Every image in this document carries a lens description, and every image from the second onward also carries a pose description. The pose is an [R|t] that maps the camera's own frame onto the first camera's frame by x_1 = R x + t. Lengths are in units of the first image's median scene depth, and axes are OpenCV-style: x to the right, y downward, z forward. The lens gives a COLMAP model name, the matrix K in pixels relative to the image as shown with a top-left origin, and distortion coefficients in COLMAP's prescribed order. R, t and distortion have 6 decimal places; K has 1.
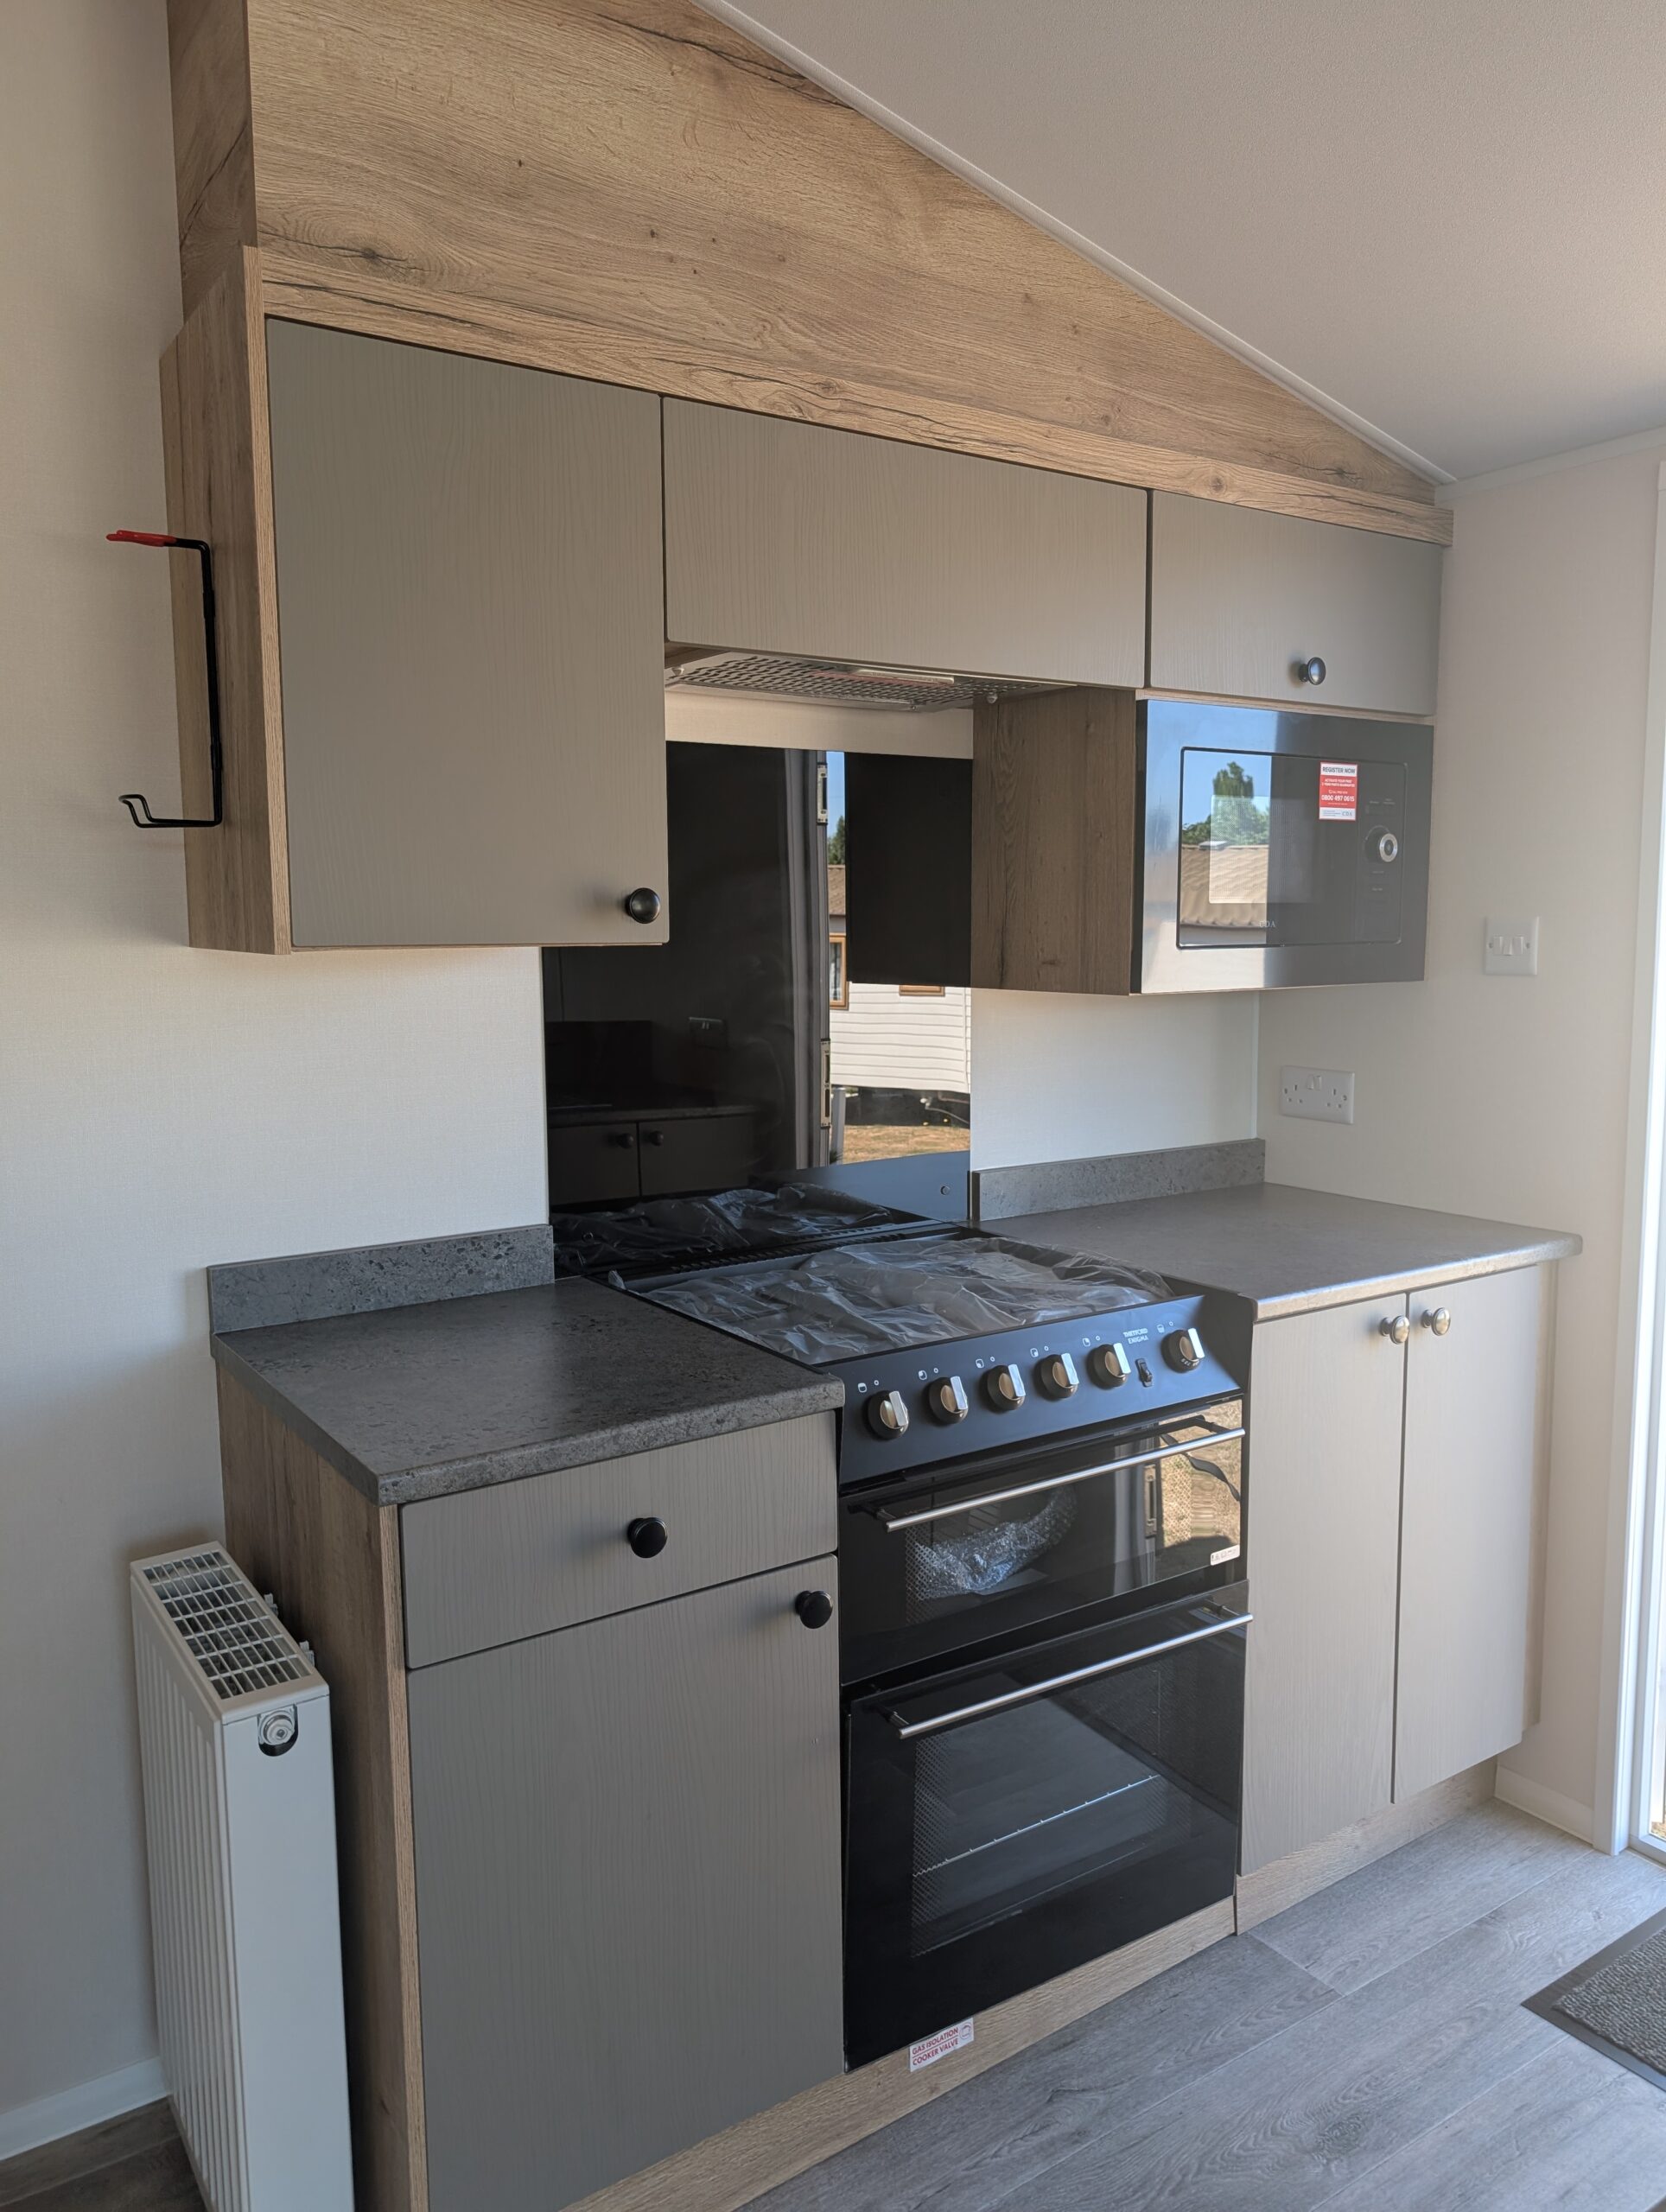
lens RADIAL K [[1593.6, 0, 838.8], [0, 1593.6, 1112.7], [0, 0, 1]] dist [0.015020, -0.003398]
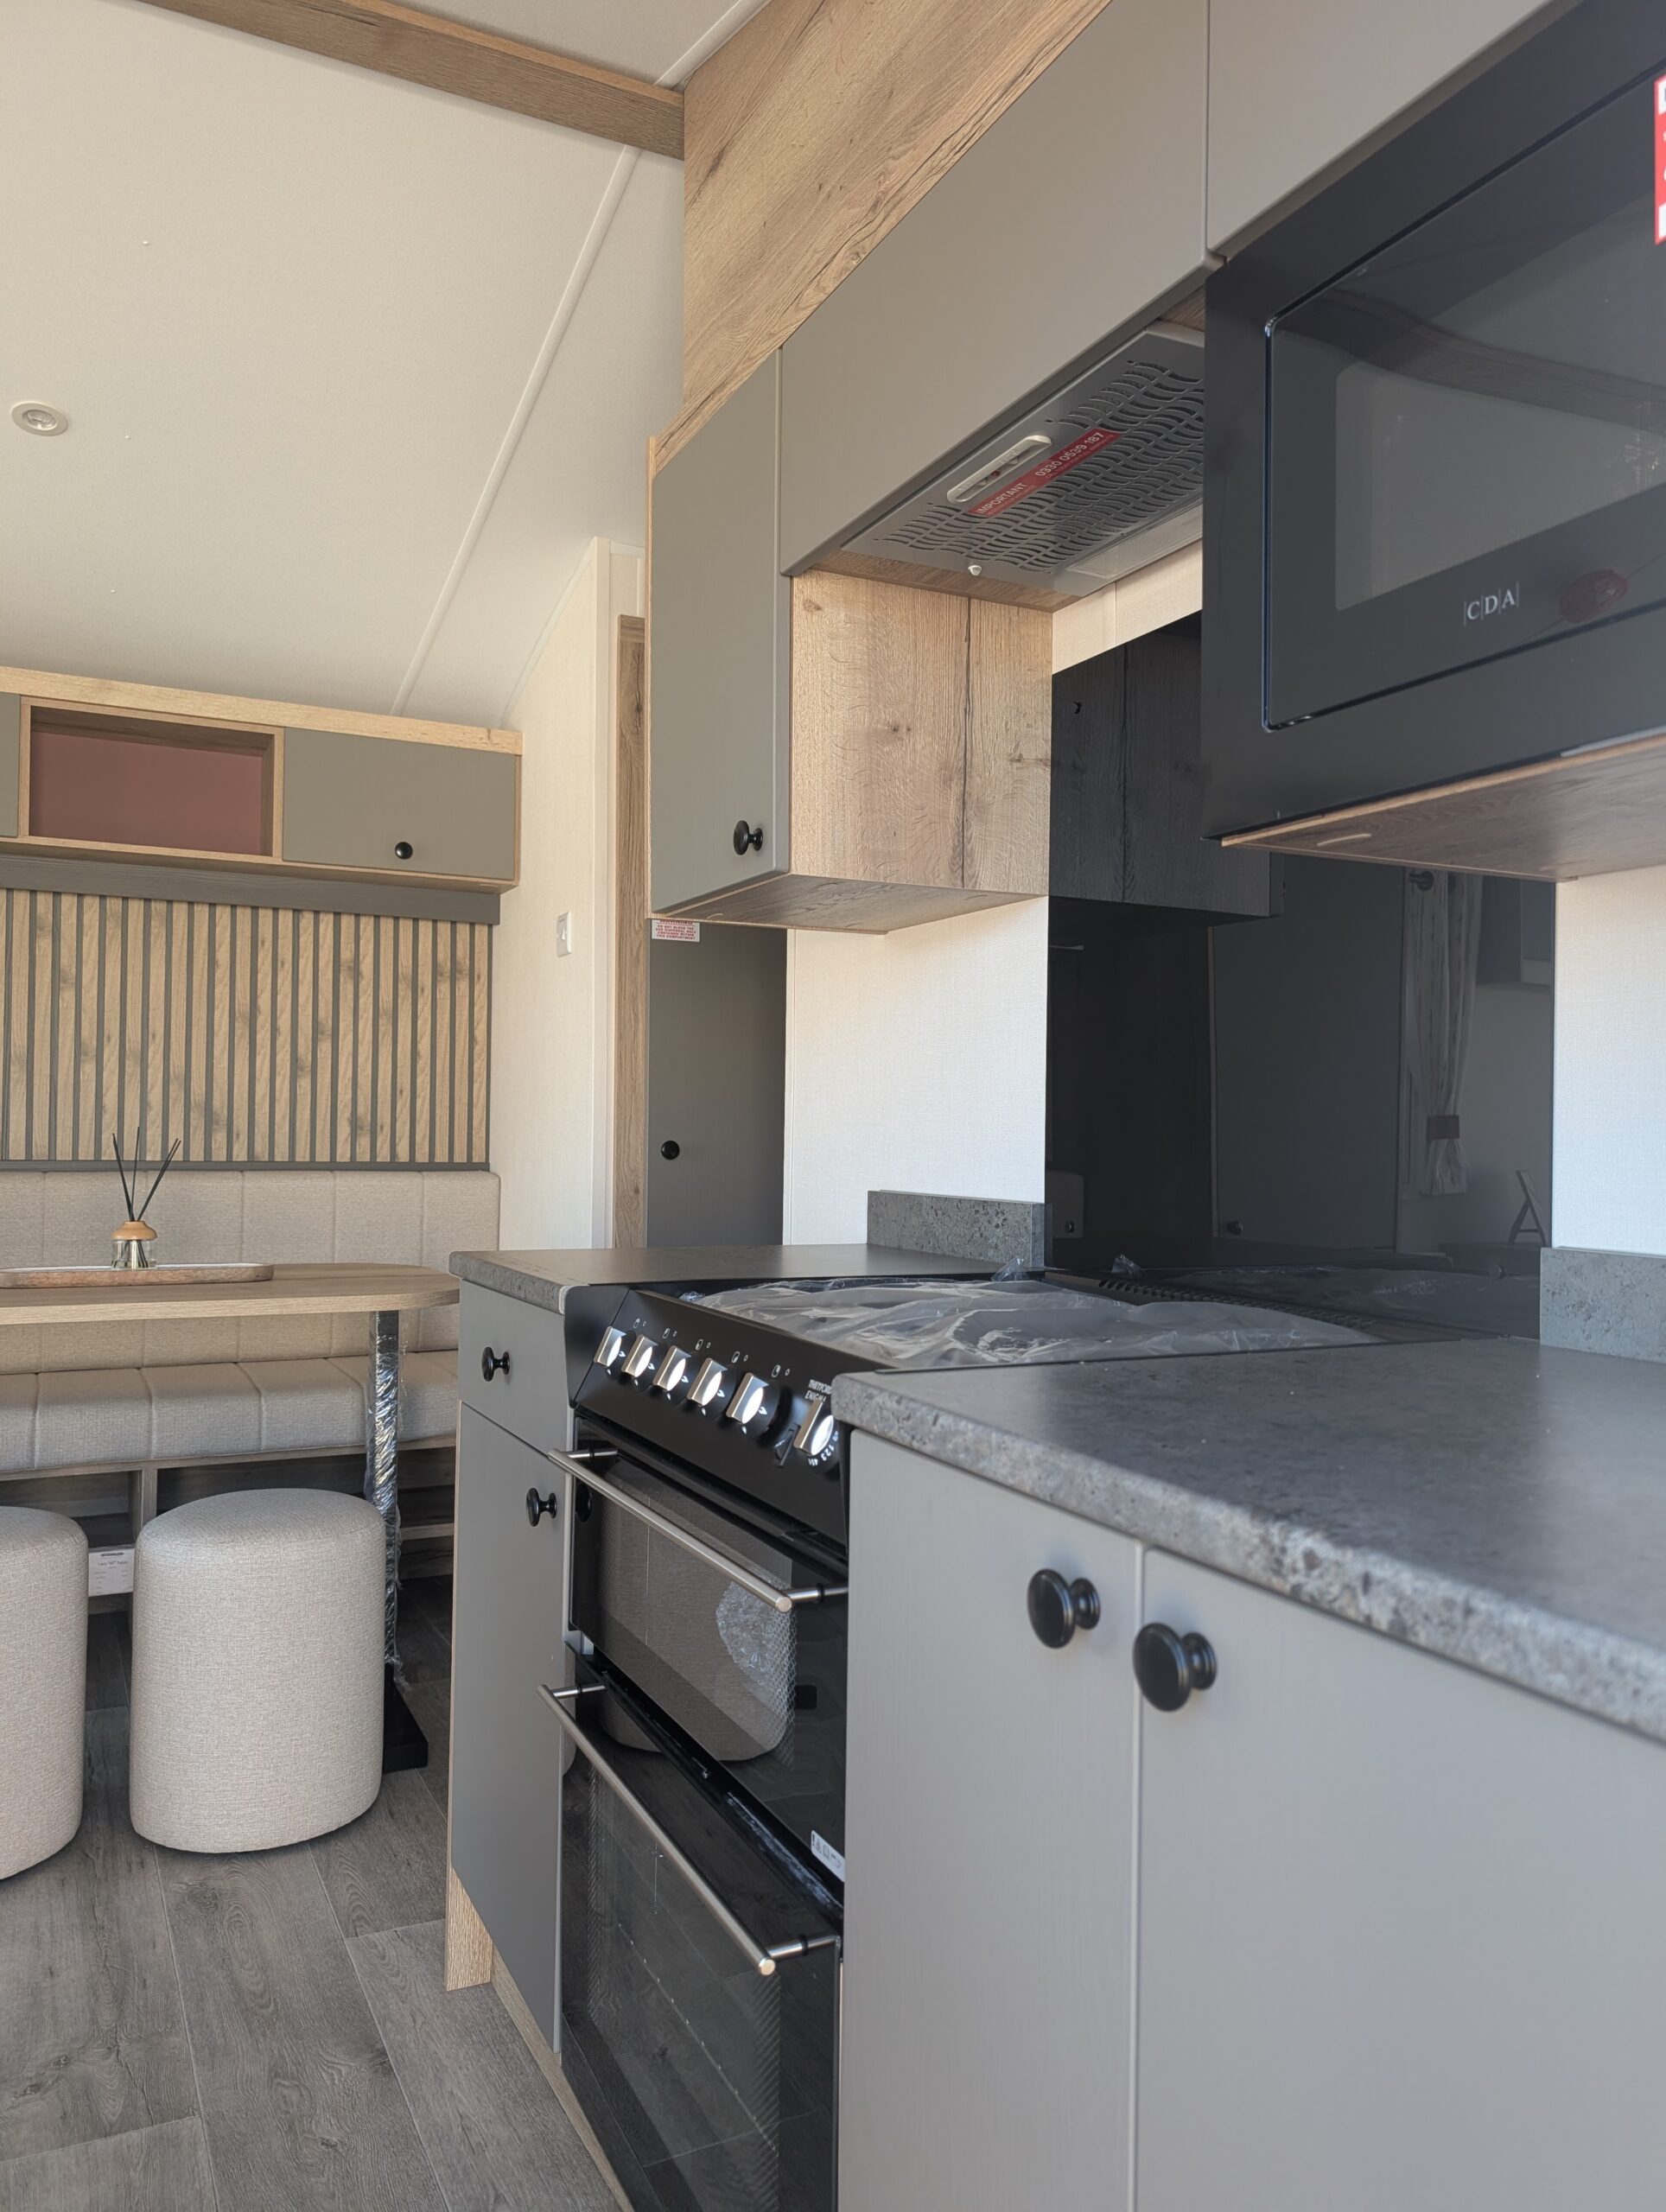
lens RADIAL K [[1563.4, 0, 842.3], [0, 1563.4, 1091.1], [0, 0, 1]] dist [0.010864, -0.018674]
pose [[-0.120753, -0.016634, -0.992543, 0.740677], [-0.132959, 0.991122, -0.000434, 0.023127], [0.983738, 0.131915, -0.121893, 1.022431]]
